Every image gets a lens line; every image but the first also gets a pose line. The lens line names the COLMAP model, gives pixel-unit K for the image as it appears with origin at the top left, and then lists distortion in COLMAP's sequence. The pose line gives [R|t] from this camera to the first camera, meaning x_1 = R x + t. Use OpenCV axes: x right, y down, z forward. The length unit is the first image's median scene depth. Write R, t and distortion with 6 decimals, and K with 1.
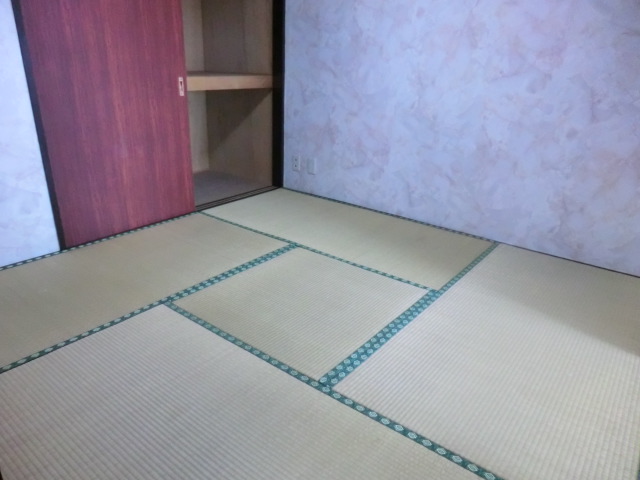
lens RADIAL K [[460.8, 0, 315.0], [0, 460.8, 249.5], [0, 0, 1]] dist [-0.105244, 0.114896]
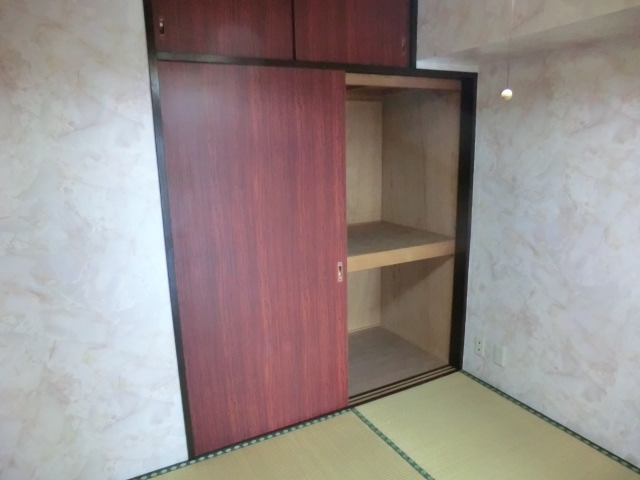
lens RADIAL K [[460.8, 0, 315.0], [0, 460.8, 249.5], [0, 0, 1]] dist [-0.105244, 0.114896]
pose [[0.912317, 0.039421, -0.407582, 0.015807], [-0.106404, 0.983986, -0.143000, -0.255626], [0.395418, 0.173830, 0.901902, 0.172491]]
